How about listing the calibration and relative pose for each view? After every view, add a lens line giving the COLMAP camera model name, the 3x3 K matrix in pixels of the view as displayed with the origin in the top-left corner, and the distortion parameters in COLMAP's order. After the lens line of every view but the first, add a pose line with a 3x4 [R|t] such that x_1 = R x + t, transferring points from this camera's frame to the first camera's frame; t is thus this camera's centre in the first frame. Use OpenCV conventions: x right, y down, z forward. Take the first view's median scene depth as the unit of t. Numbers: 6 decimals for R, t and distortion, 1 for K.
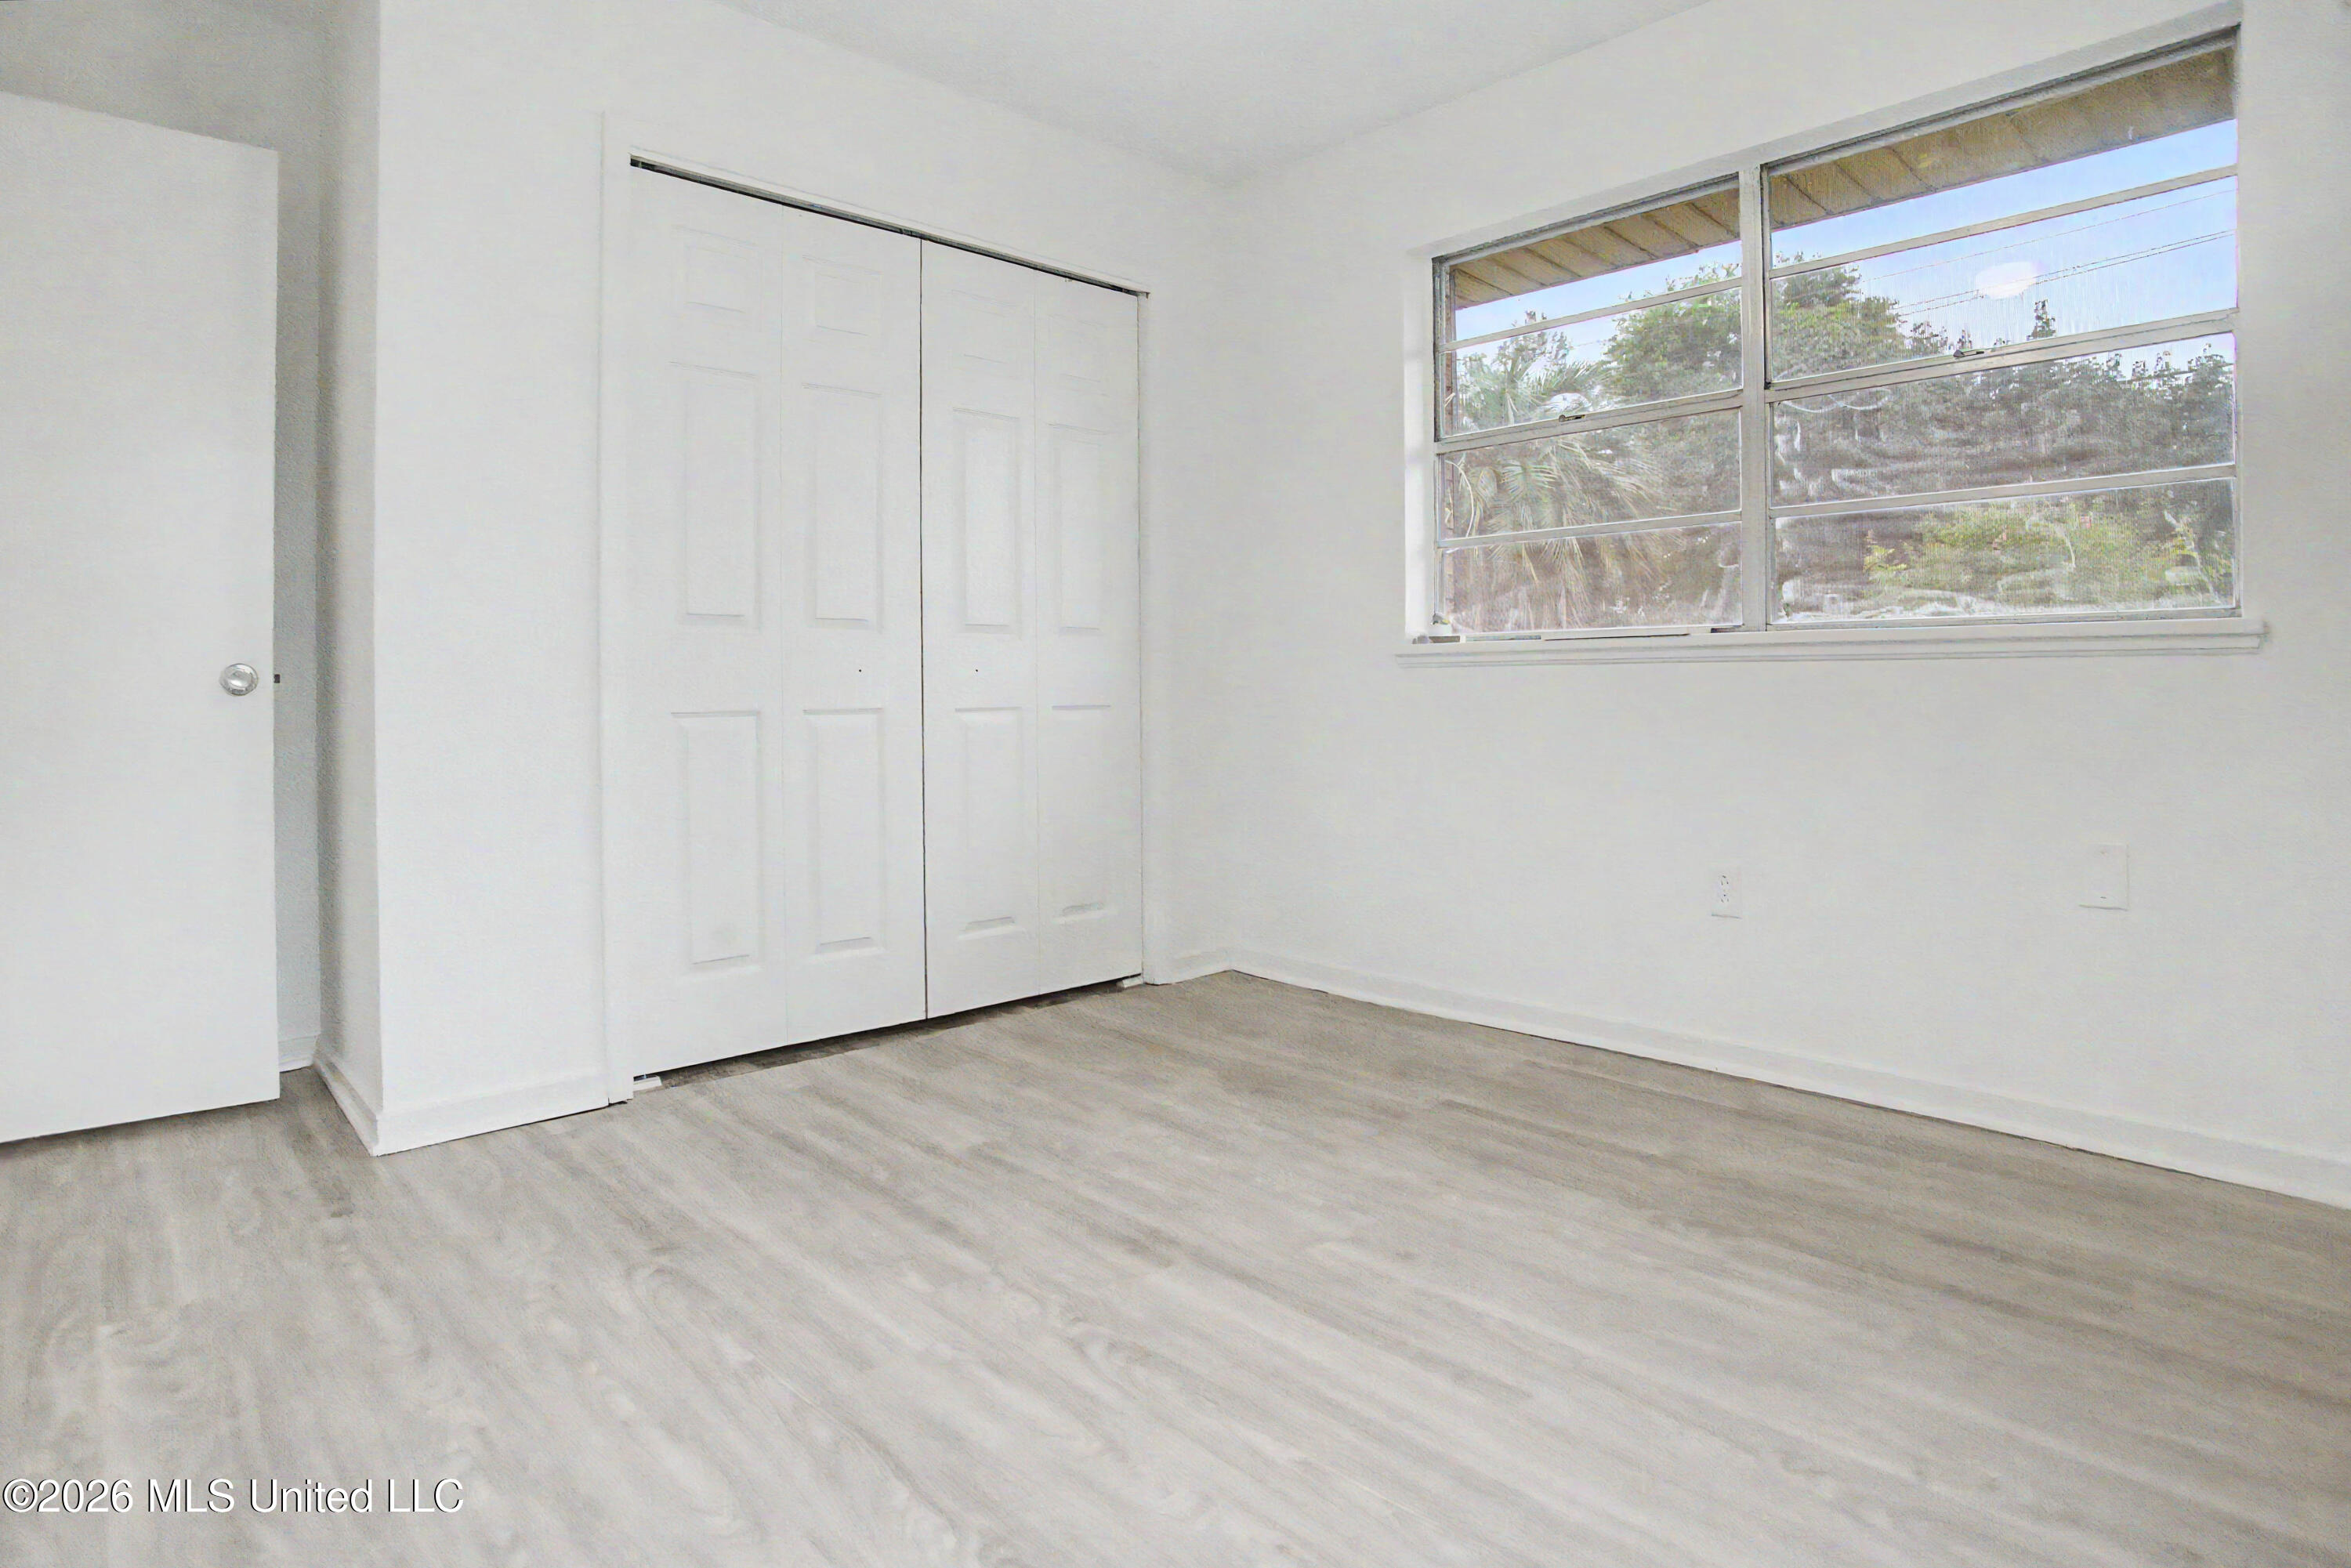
lens RADIAL K [[1272.5, 0, 1171.3], [0, 1272.5, 719.2], [0, 0, 1]] dist [-0.049018, 0.001707]
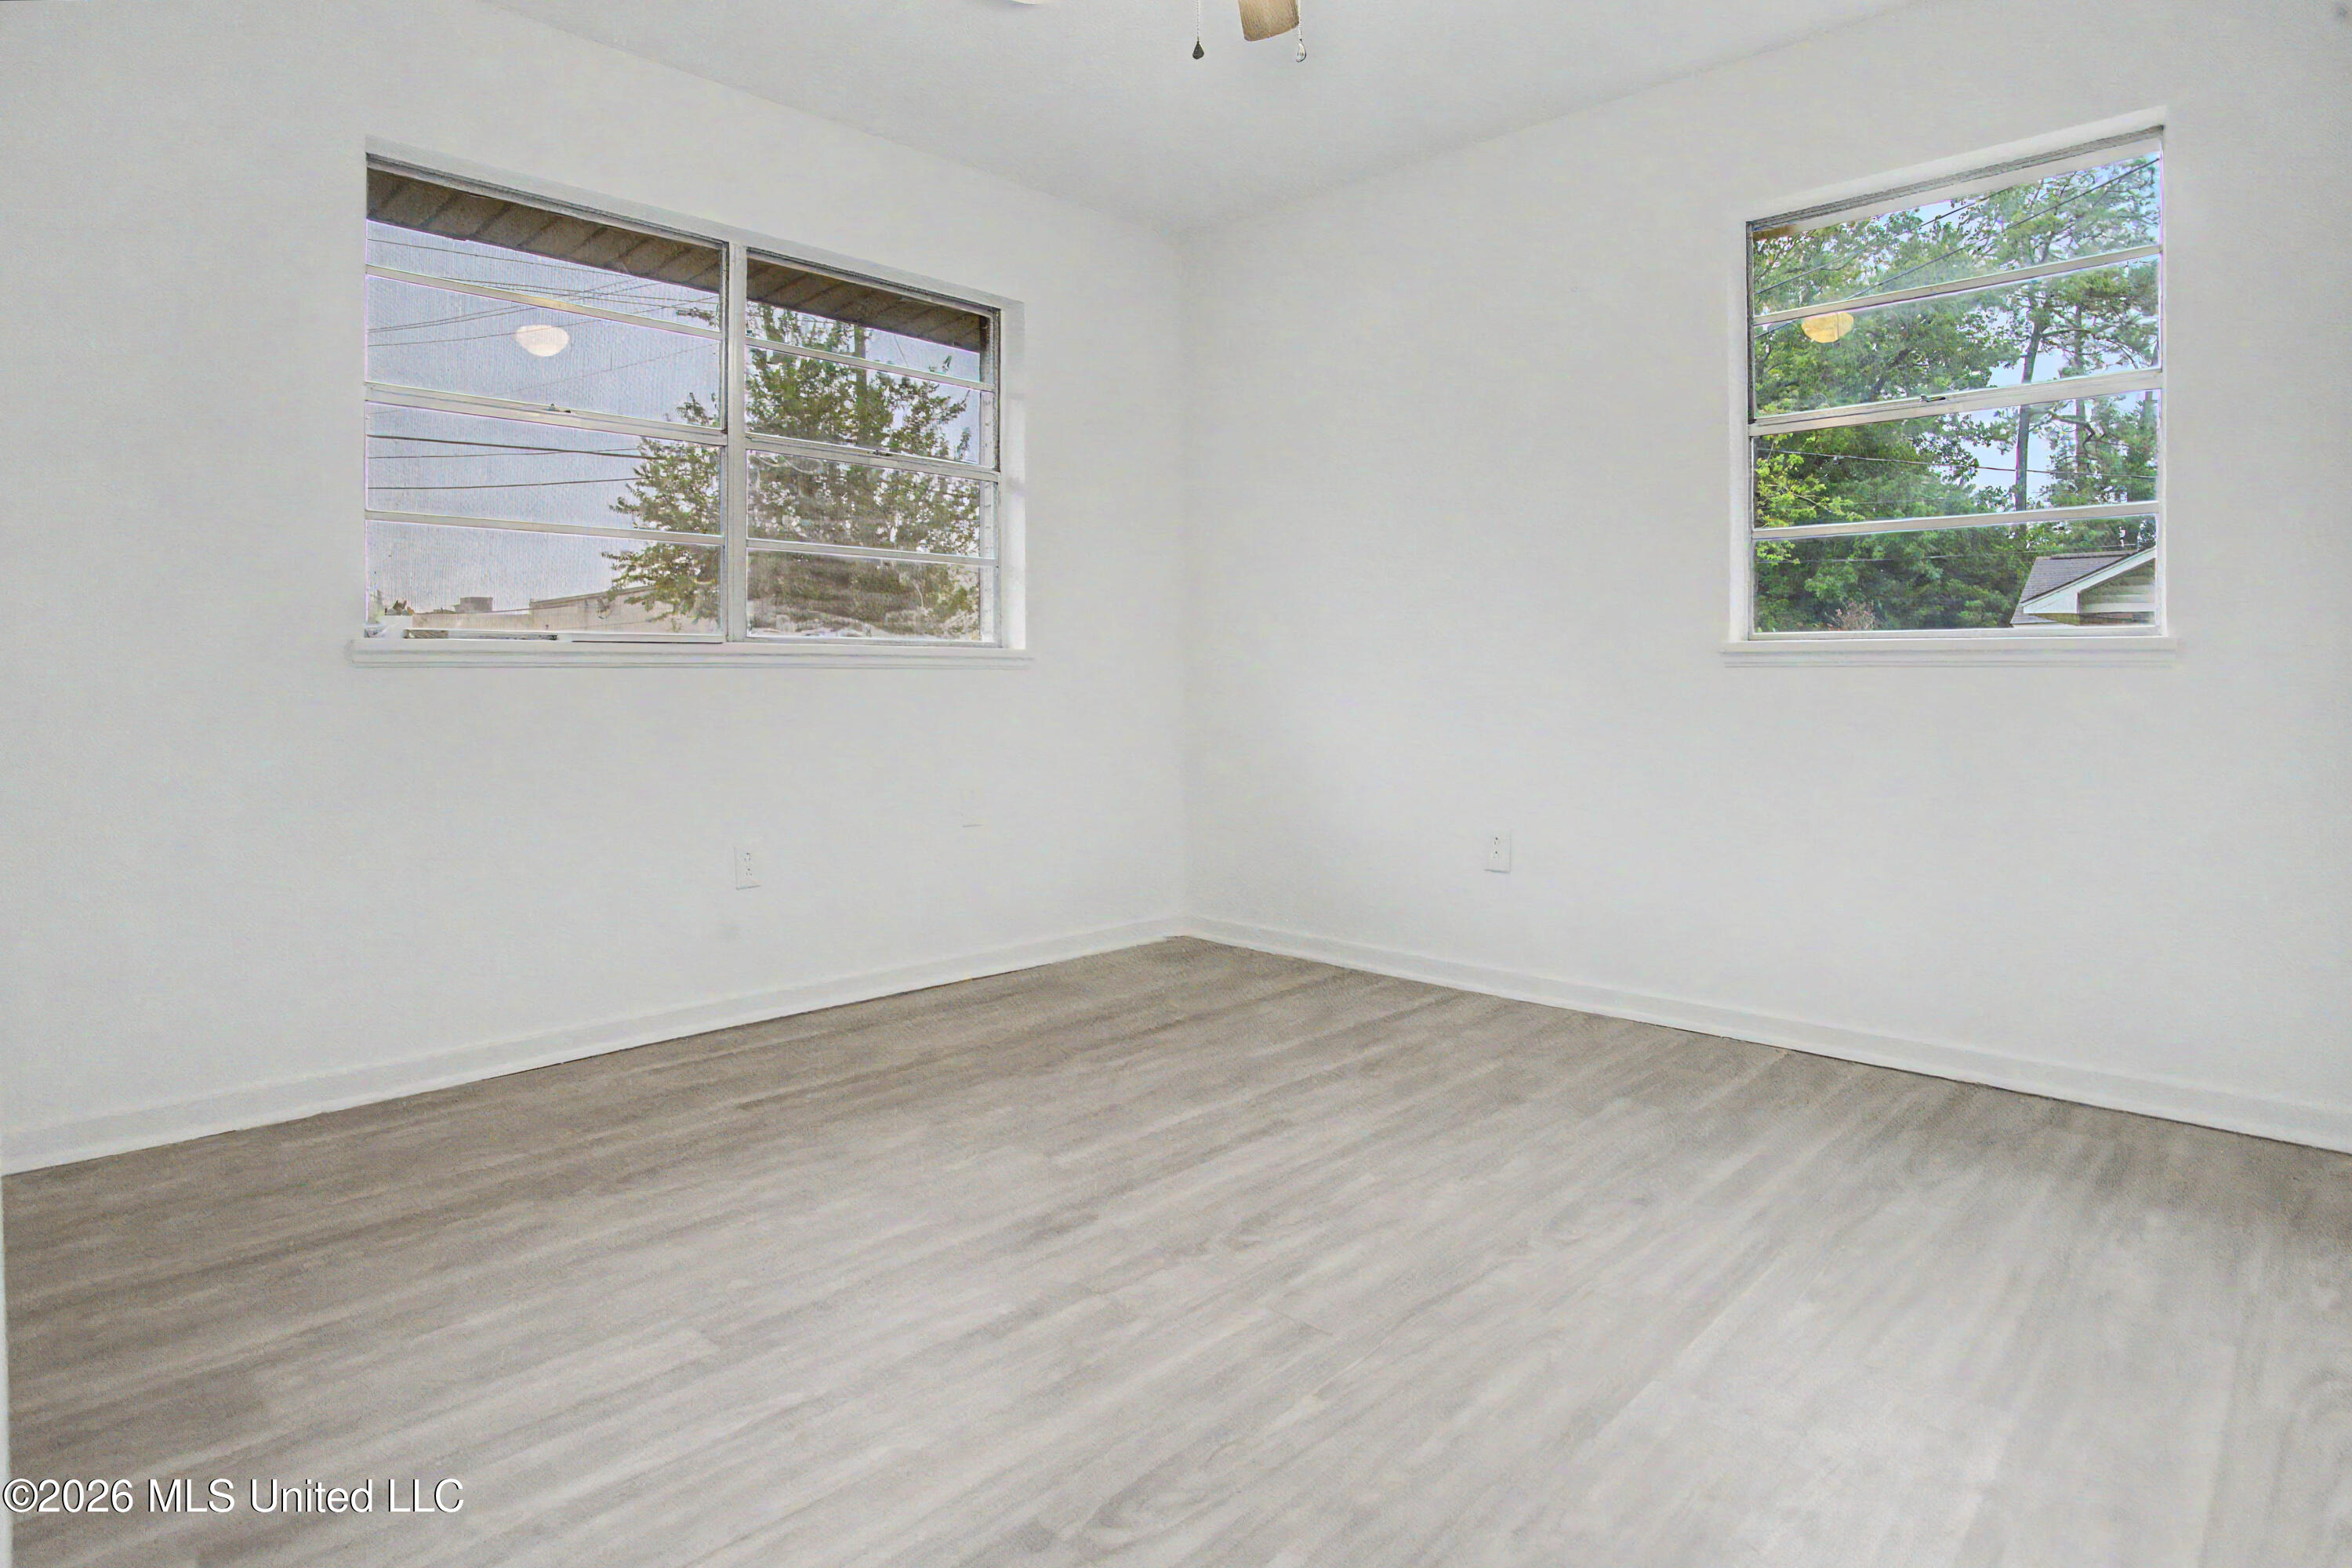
lens RADIAL K [[1273.1, 0, 1171.8], [0, 1273.1, 719.1], [0, 0, 1]] dist [-0.049018, 0.001707]
pose [[-0.050720, -0.022043, 0.998470, -1.076871], [0.033133, 0.999169, 0.023741, -0.018661], [-0.998163, 0.034286, -0.049948, 0.969687]]
